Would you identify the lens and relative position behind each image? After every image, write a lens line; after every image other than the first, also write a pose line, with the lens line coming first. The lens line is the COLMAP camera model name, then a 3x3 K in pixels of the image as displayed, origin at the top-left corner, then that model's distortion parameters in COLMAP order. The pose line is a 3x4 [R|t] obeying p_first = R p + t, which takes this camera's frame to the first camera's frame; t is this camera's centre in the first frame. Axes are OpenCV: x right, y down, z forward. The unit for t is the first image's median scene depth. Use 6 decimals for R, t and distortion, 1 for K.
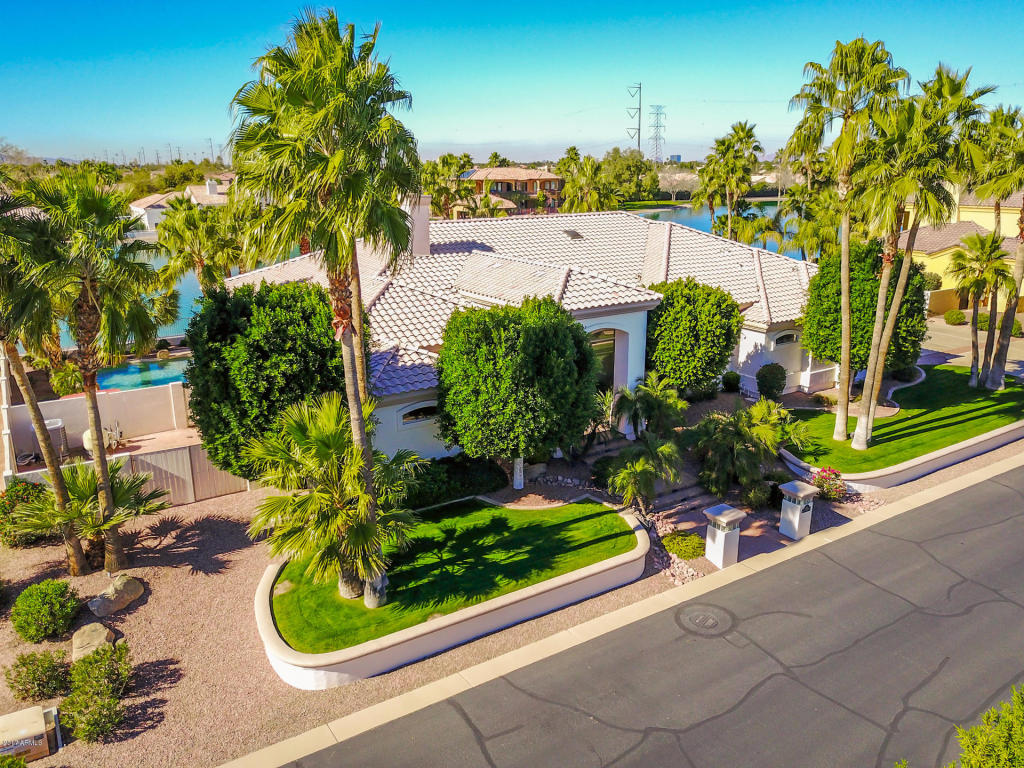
lens RADIAL K [[784.7, 0, 512.0], [0, 784.7, 384.0], [0, 0, 1]] dist [0.008556, -0.001263]
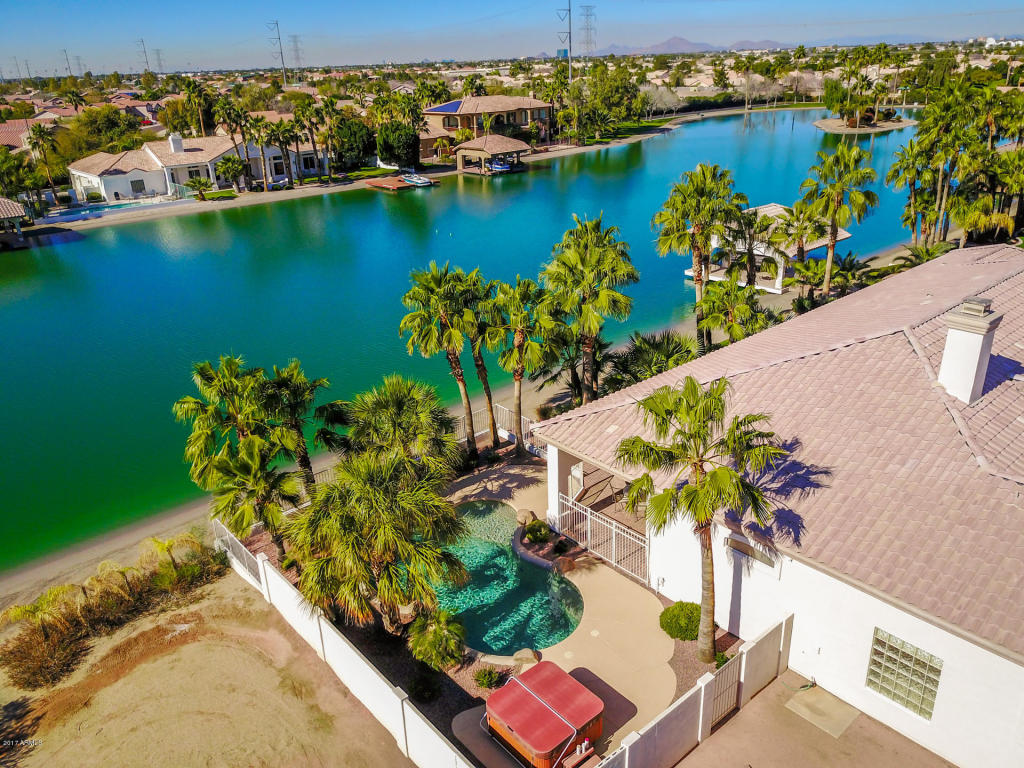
lens RADIAL K [[784.4, 0, 512.0], [0, 784.4, 384.0], [0, 0, 1]] dist [0.006434, -0.003955]
pose [[0.989655, -0.082045, 0.117695, -0.848001], [0.067910, 0.990514, 0.119455, -0.415856], [-0.126379, -0.110227, 0.985839, 0.602209]]
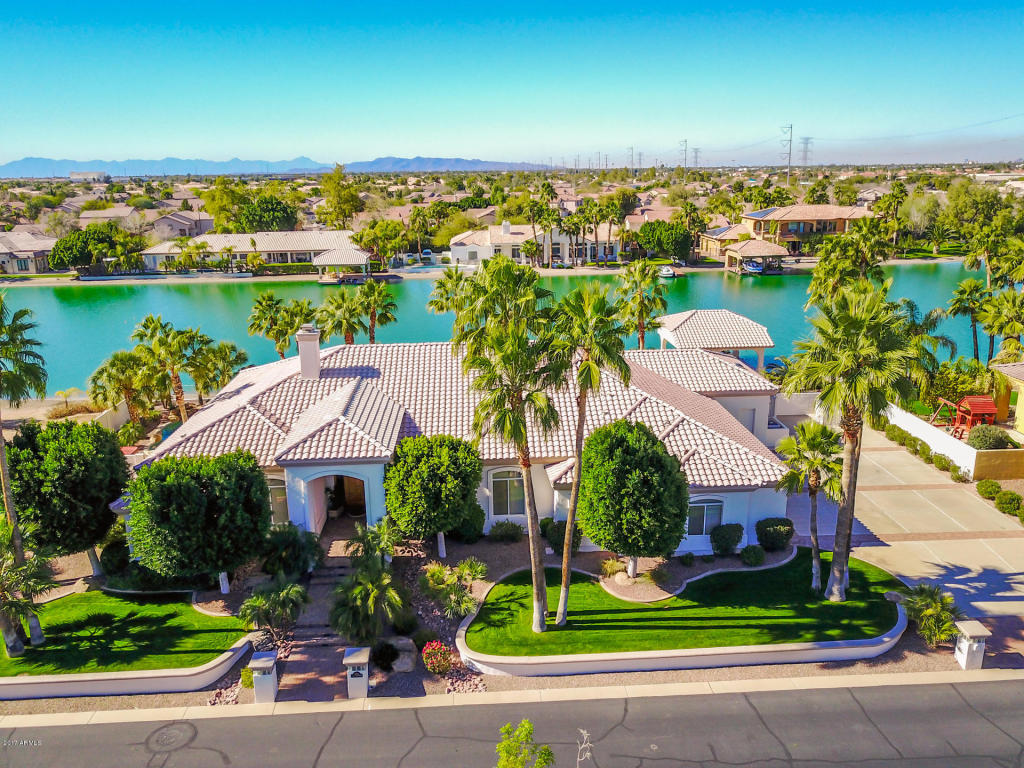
lens RADIAL K [[784.4, 0, 512.0], [0, 784.4, 384.0], [0, 0, 1]] dist [0.006434, -0.003955]
pose [[0.869255, 0.122784, -0.478874, 1.123881], [-0.123869, 0.991861, 0.029466, -0.343102], [0.478594, 0.033704, 0.877389, 0.083737]]
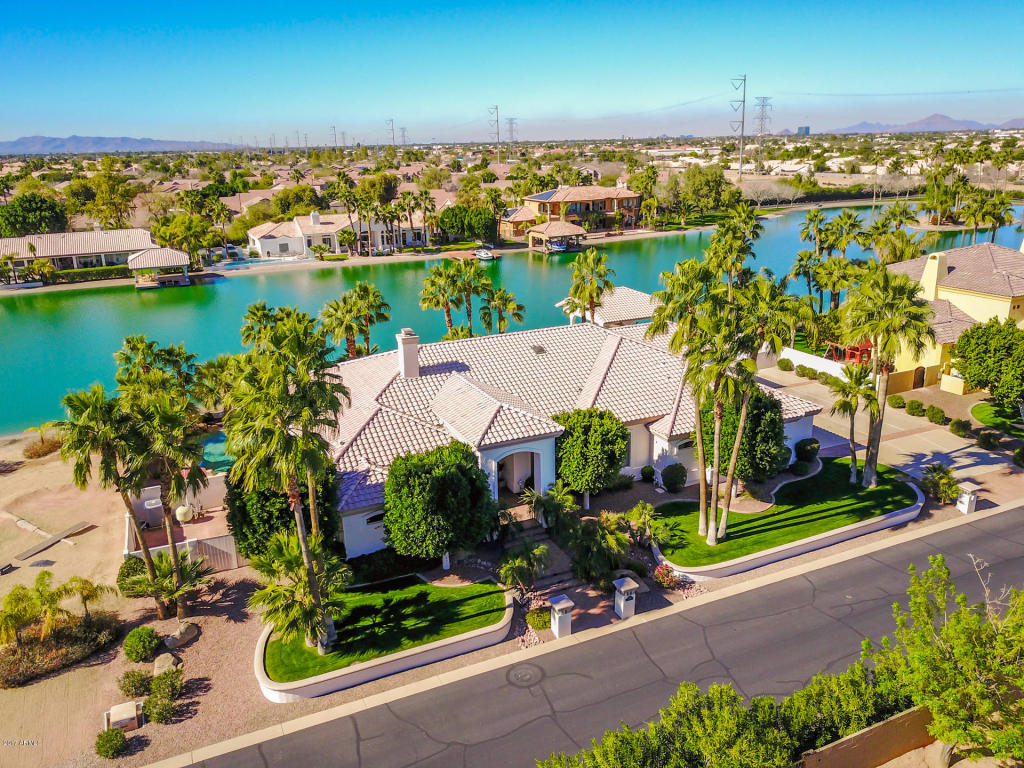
lens RADIAL K [[784.4, 0, 512.0], [0, 784.4, 384.0], [0, 0, 1]] dist [0.006434, -0.003955]
pose [[0.989534, 0.024622, -0.142185, 0.372746], [-0.020593, 0.999345, 0.029742, -0.291595], [0.142825, -0.026503, 0.989393, -0.487531]]
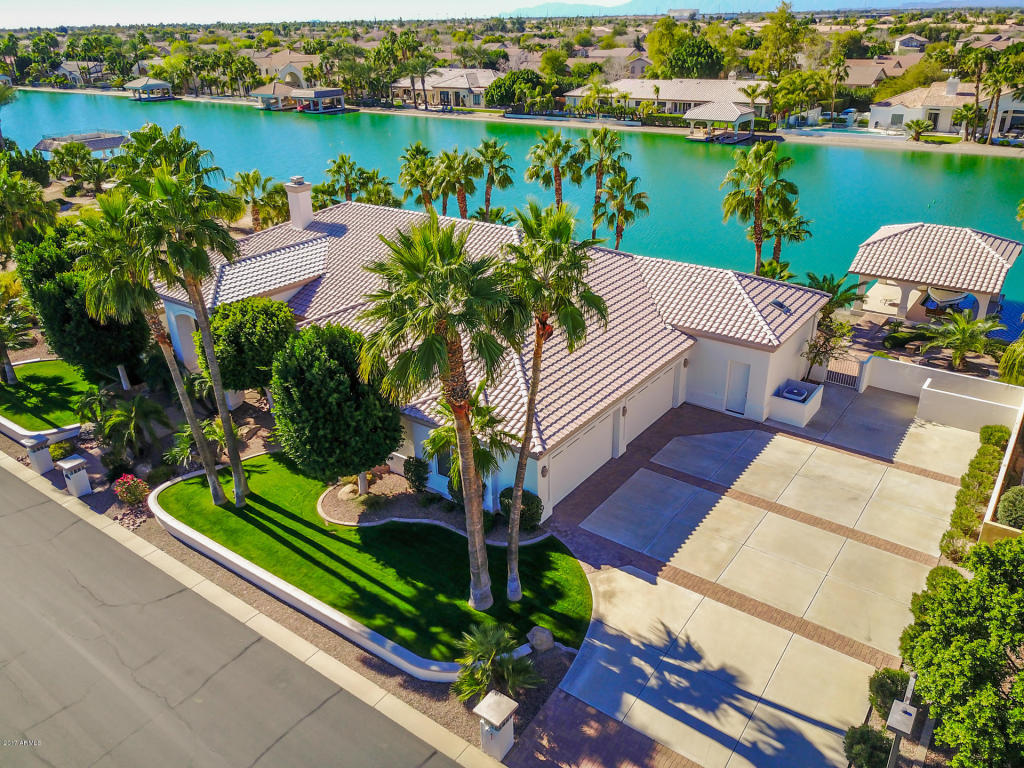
lens RADIAL K [[782.7, 0, 512.0], [0, 782.7, 384.0], [0, 0, 1]] dist [-0.006904, 0.000007]
pose [[0.356797, 0.394335, -0.846874, 1.838888], [-0.233557, 0.915406, 0.327846, -0.654429], [0.904515, 0.080819, 0.418714, 1.171000]]
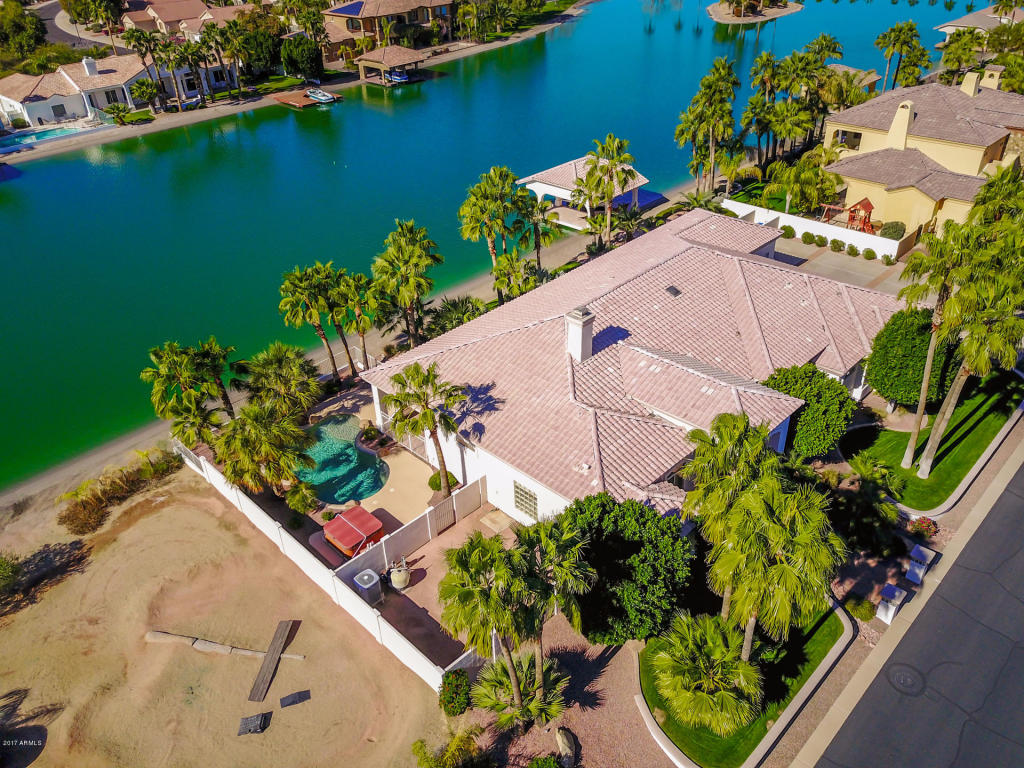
lens RADIAL K [[784.4, 0, 512.0], [0, 784.4, 384.0], [0, 0, 1]] dist [0.006434, -0.003955]
pose [[0.976137, -0.143928, 0.162609, -0.637079], [0.090779, 0.950698, 0.296533, -0.734865], [-0.197272, -0.274696, 0.941077, -0.187858]]
